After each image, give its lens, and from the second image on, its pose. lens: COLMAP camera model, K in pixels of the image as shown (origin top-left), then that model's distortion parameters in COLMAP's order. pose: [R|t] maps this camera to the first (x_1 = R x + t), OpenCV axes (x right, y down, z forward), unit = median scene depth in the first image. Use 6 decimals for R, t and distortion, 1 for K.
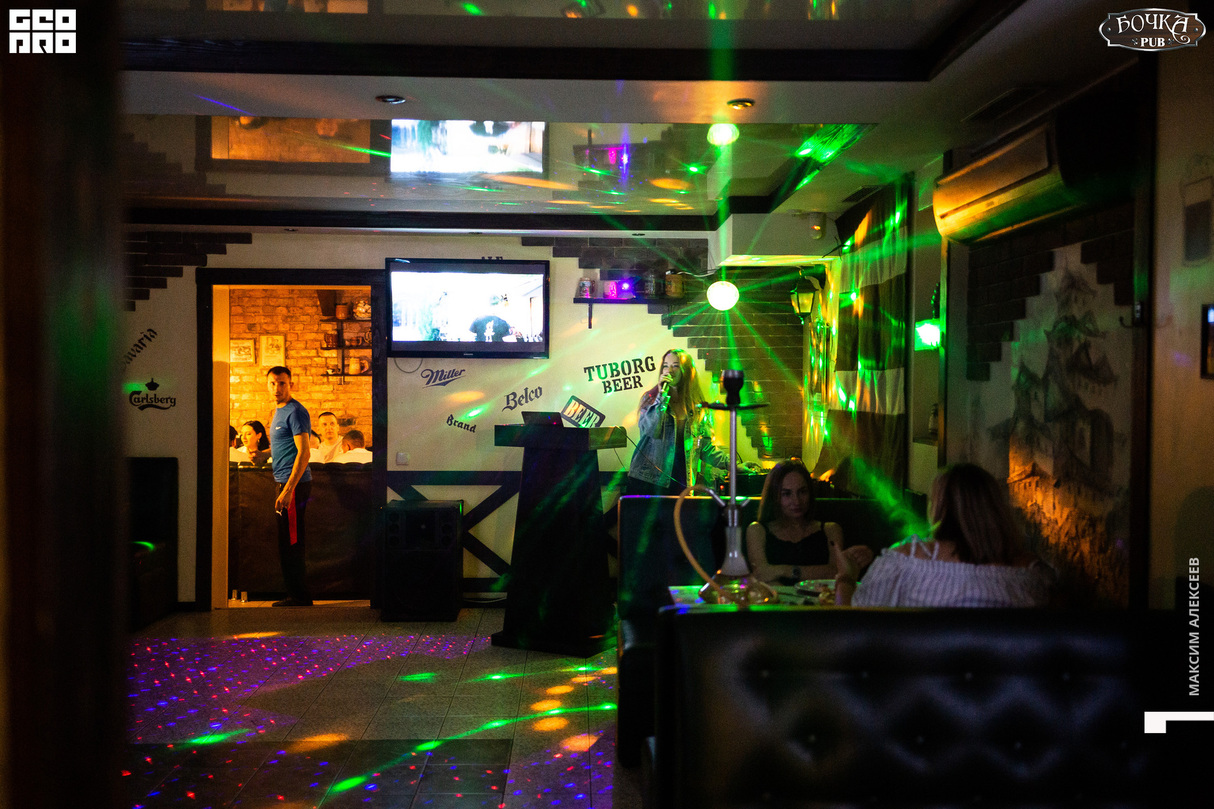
lens RADIAL K [[1208.3, 0, 626.7], [0, 1208.3, 404.6], [0, 0, 1]] dist [0.054979, -0.003851]
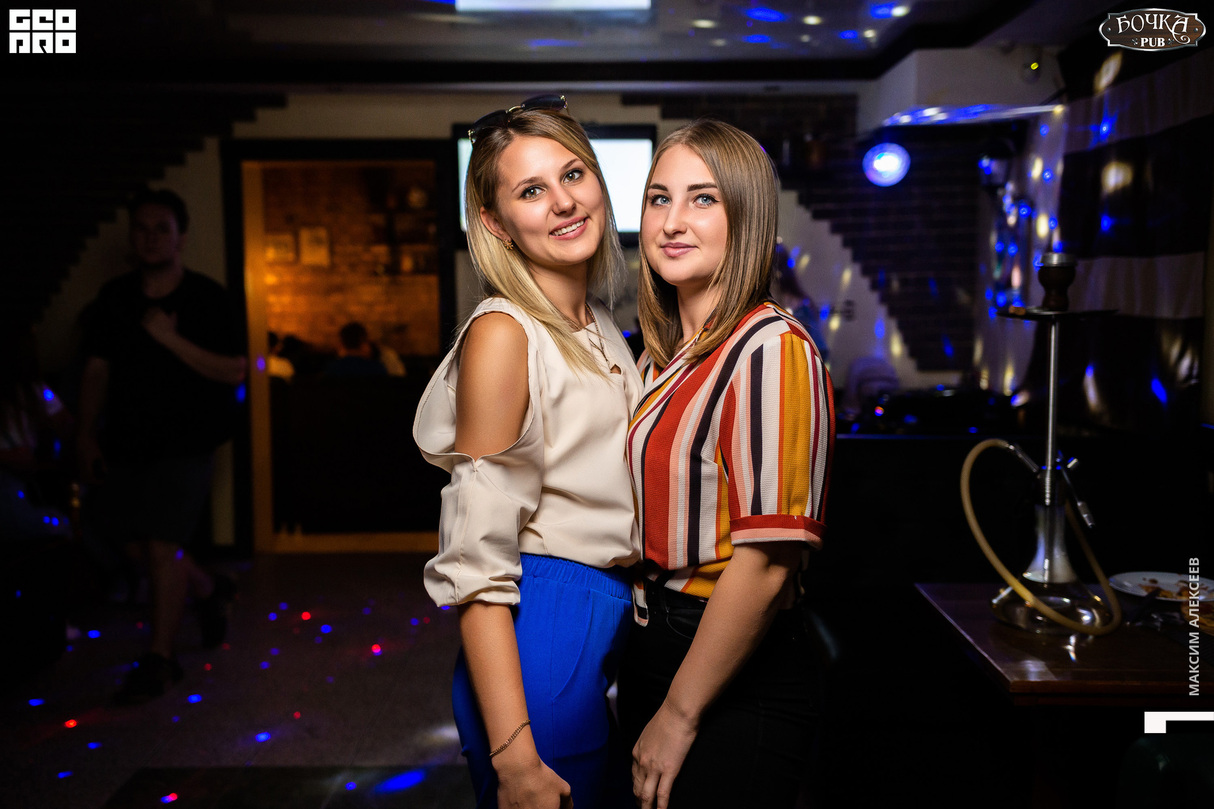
lens RADIAL K [[1185.6, 0, 607.0], [0, 1185.6, 404.5], [0, 0, 1]] dist [0.038975, -0.007577]
pose [[0.999109, -0.004325, -0.041989, -0.064447], [0.007844, 0.996433, 0.084020, -0.001599], [0.041475, -0.084274, 0.995579, 0.207842]]
